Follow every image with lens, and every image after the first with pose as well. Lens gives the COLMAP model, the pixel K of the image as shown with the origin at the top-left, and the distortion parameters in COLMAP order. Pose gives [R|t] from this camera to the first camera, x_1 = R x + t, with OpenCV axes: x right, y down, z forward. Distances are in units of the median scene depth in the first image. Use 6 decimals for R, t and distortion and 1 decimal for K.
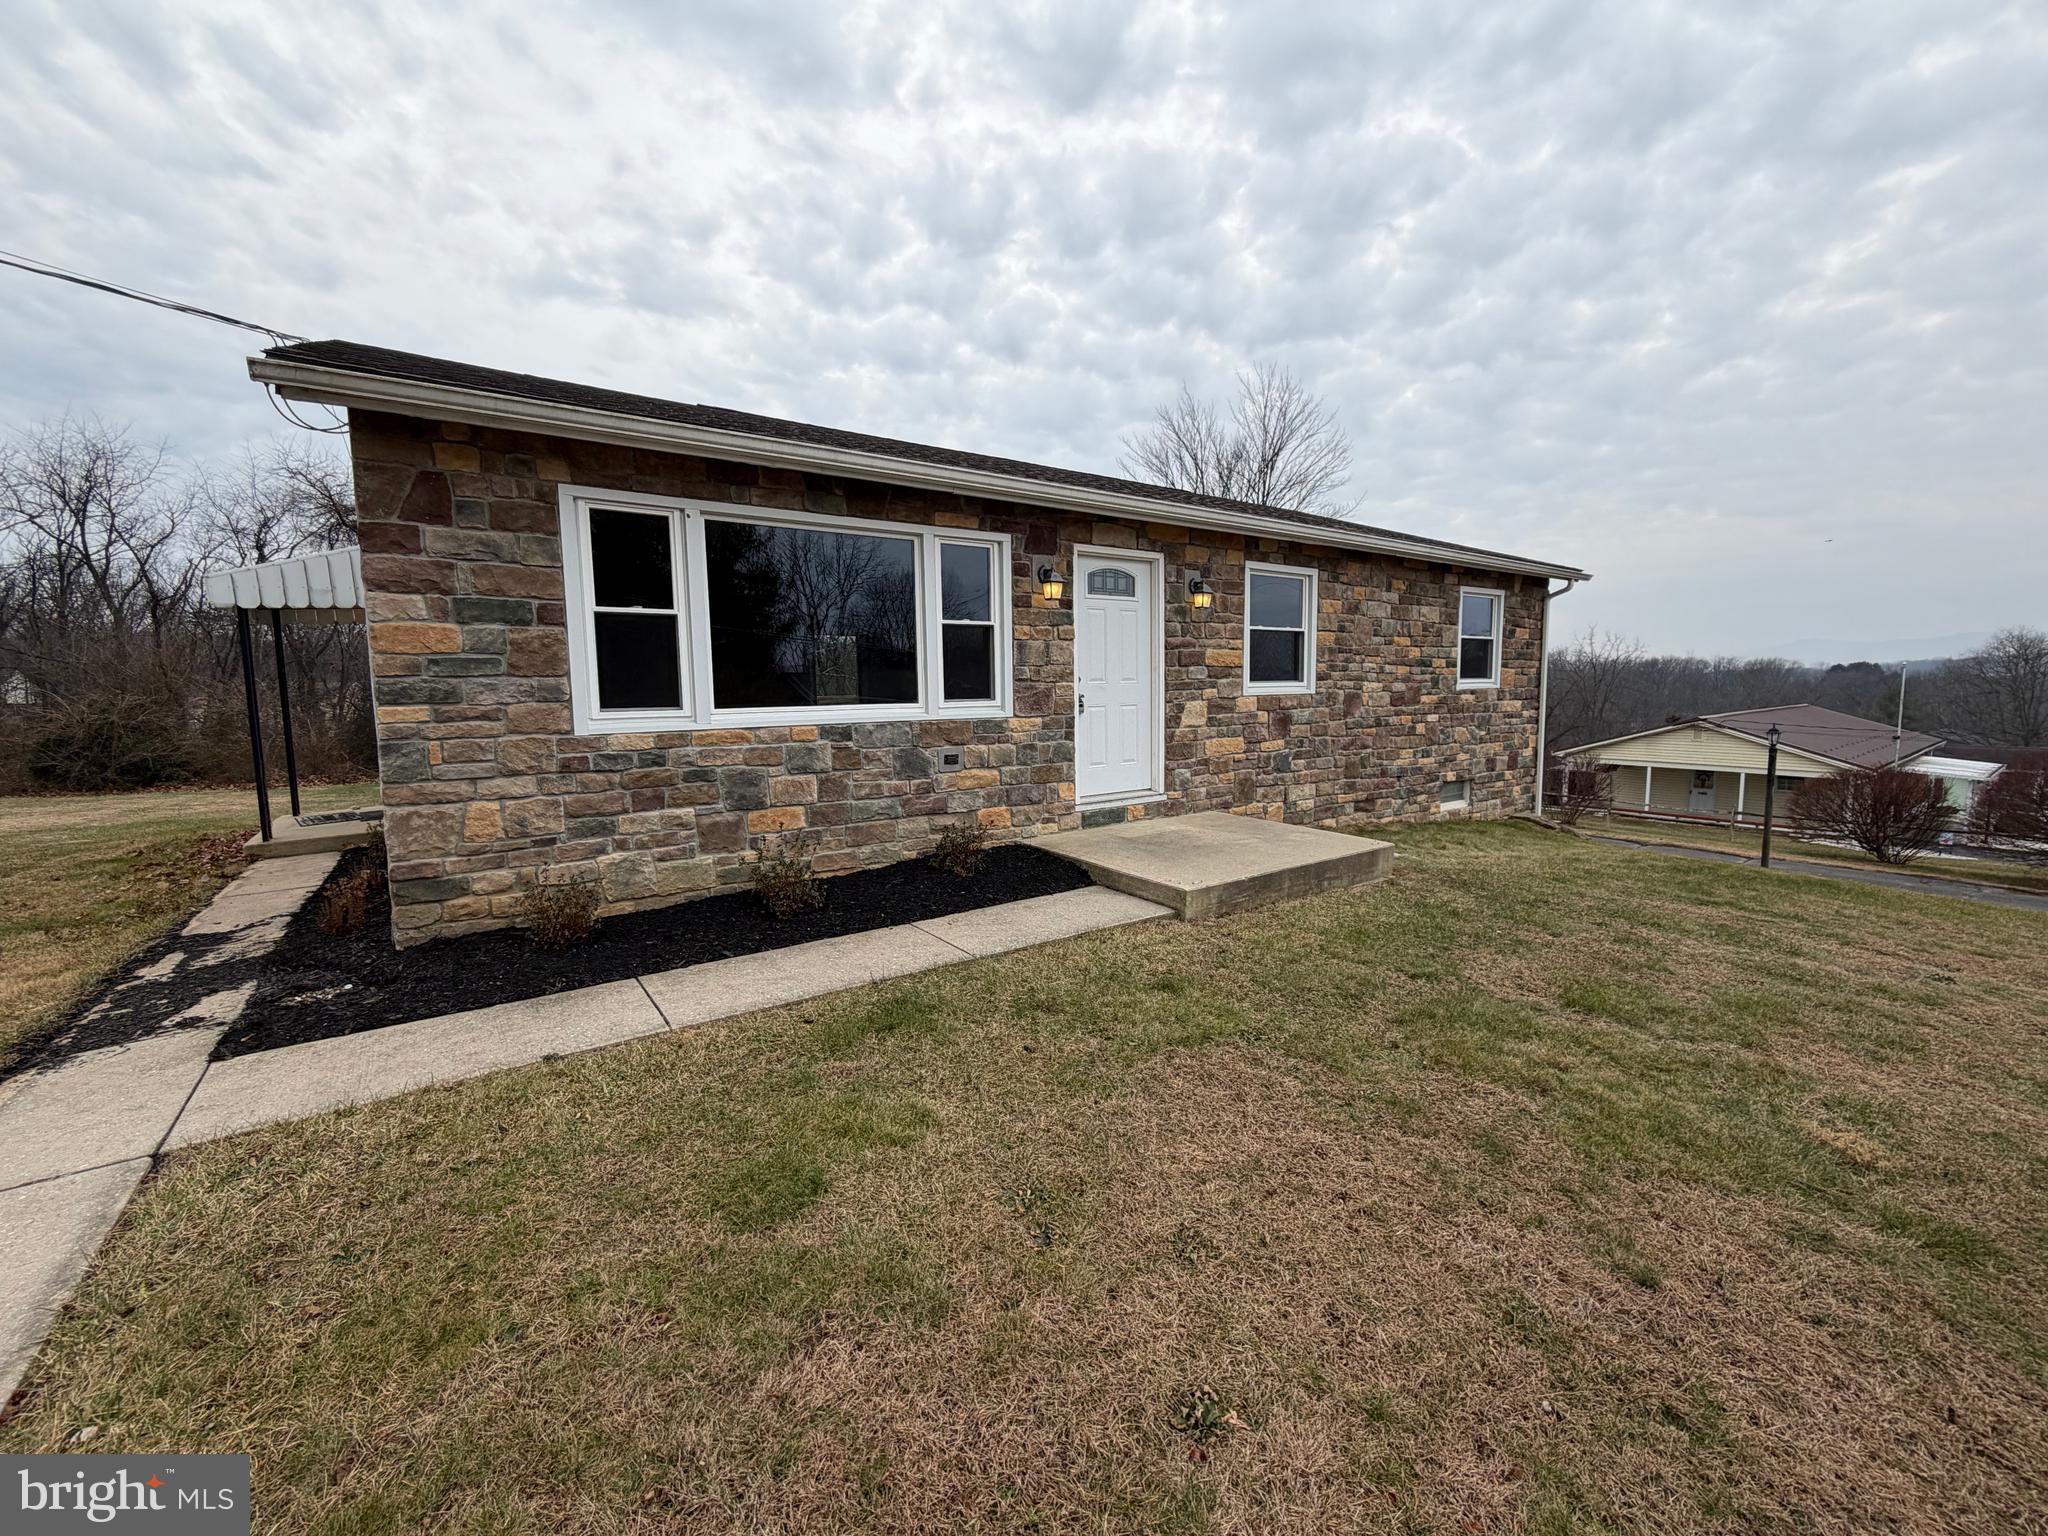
lens RADIAL K [[816.6, 0, 1021.3], [0, 816.6, 763.7], [0, 0, 1]] dist [0.001073, 0.000083]
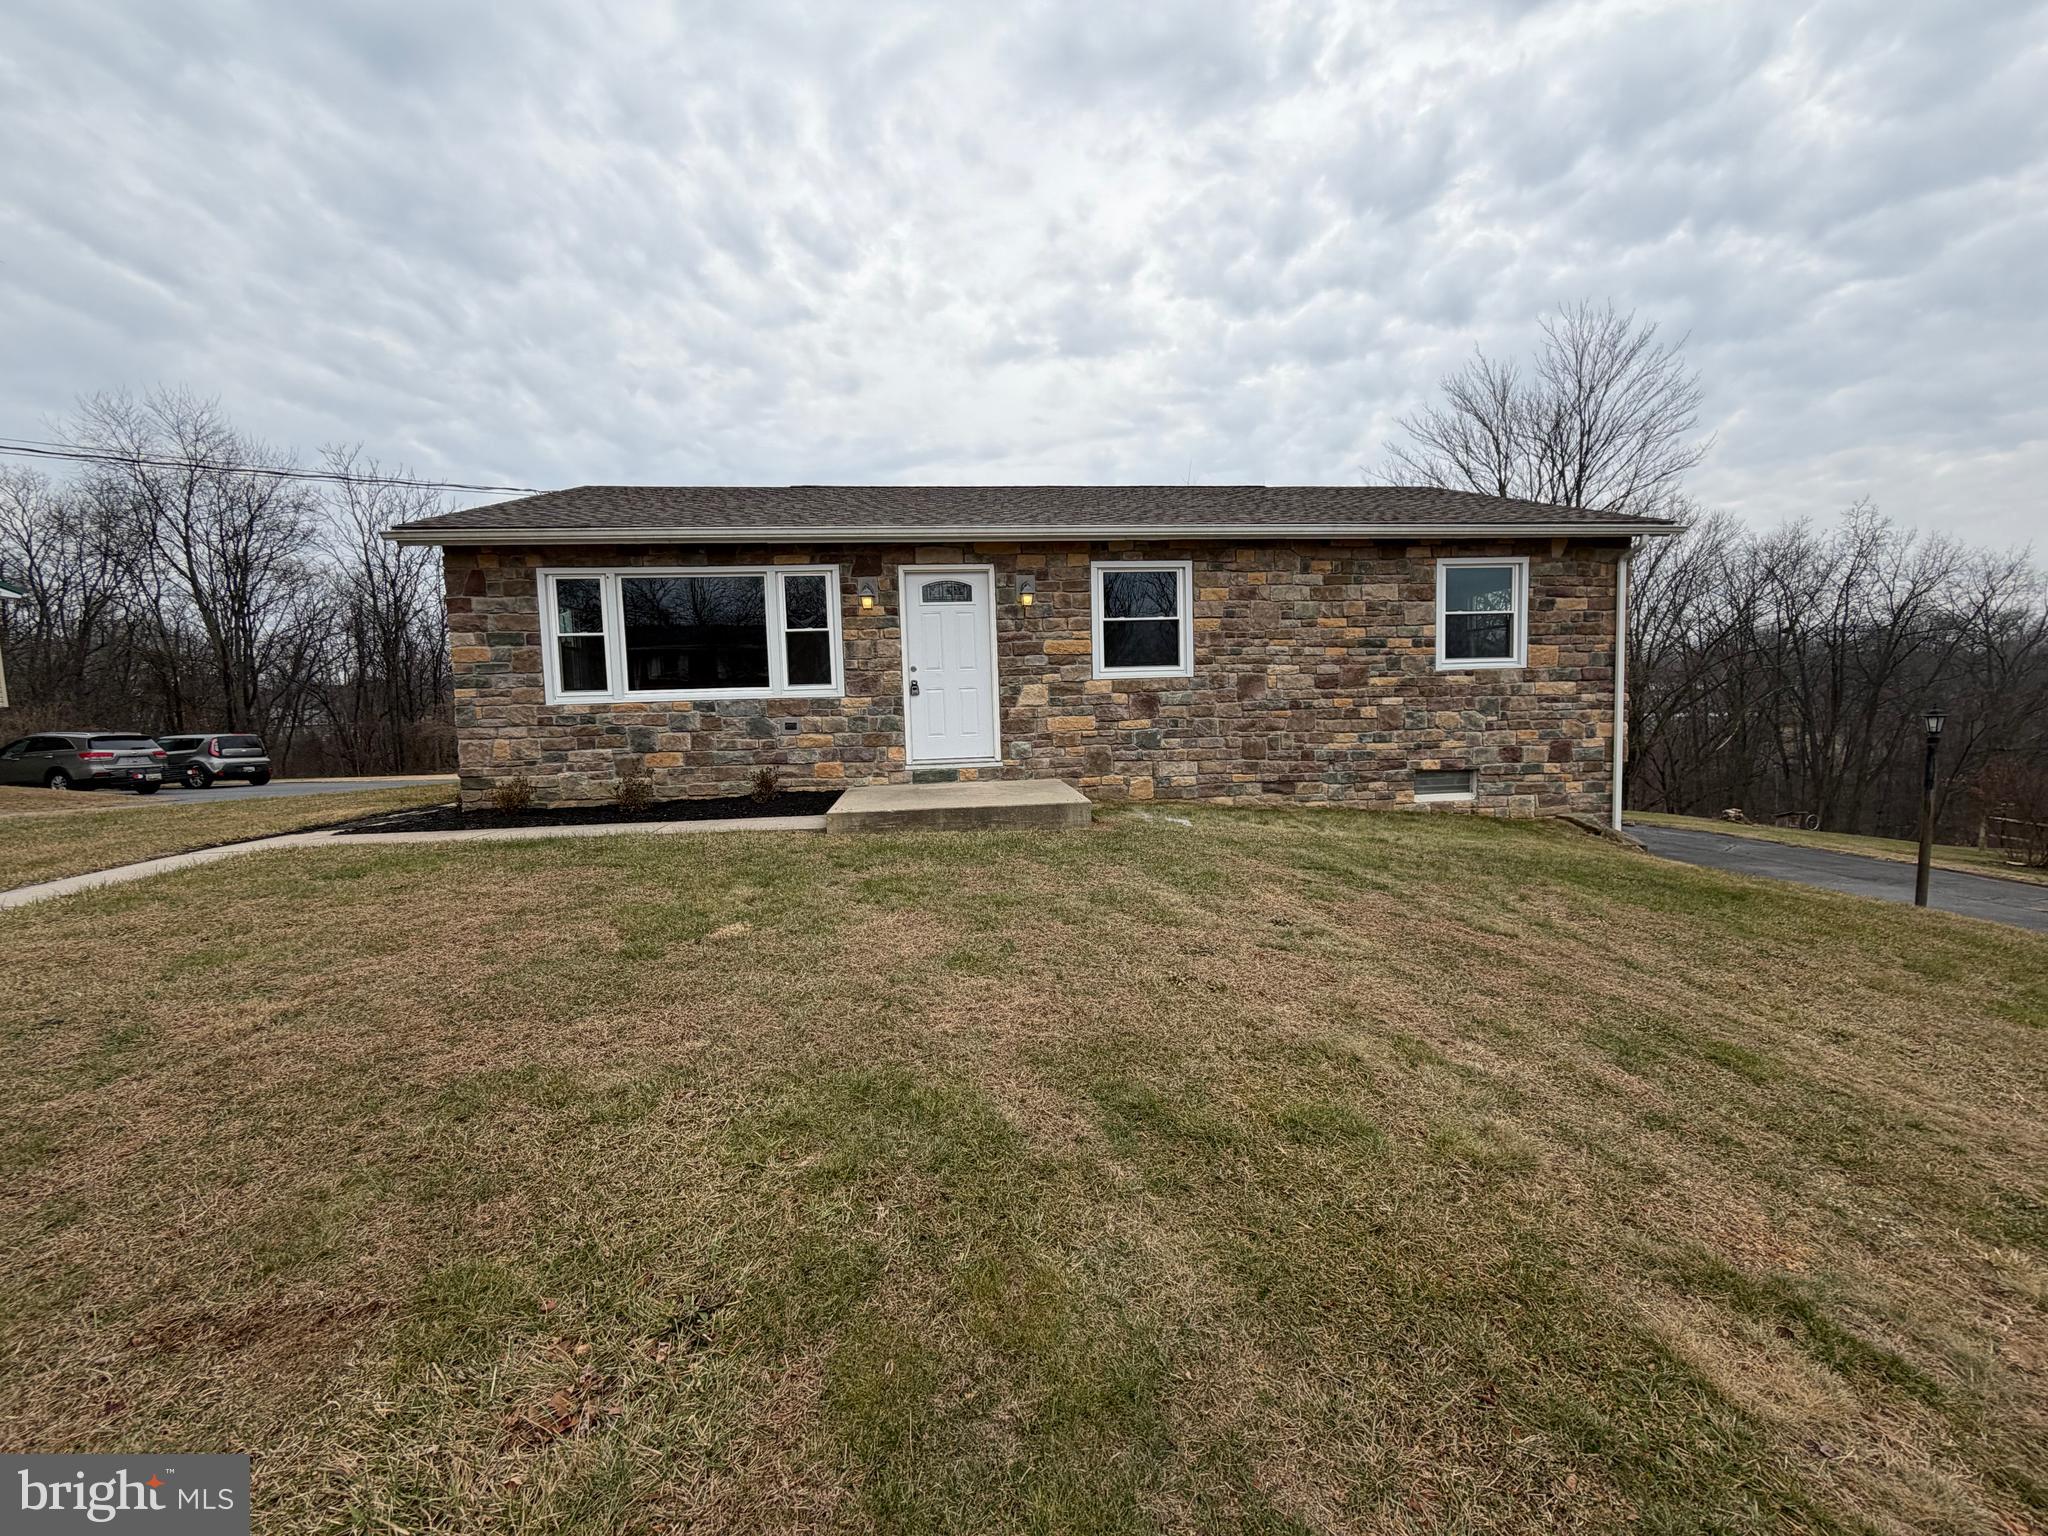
lens RADIAL K [[825.1, 0, 989.7], [0, 825.1, 770.0], [0, 0, 1]] dist [0.001357, 0.000201]
pose [[0.877644, 0.023309, -0.478747, 0.785344], [-0.028341, 0.999593, -0.003288, 0.057208], [0.478475, 0.016454, 0.877947, -0.088240]]
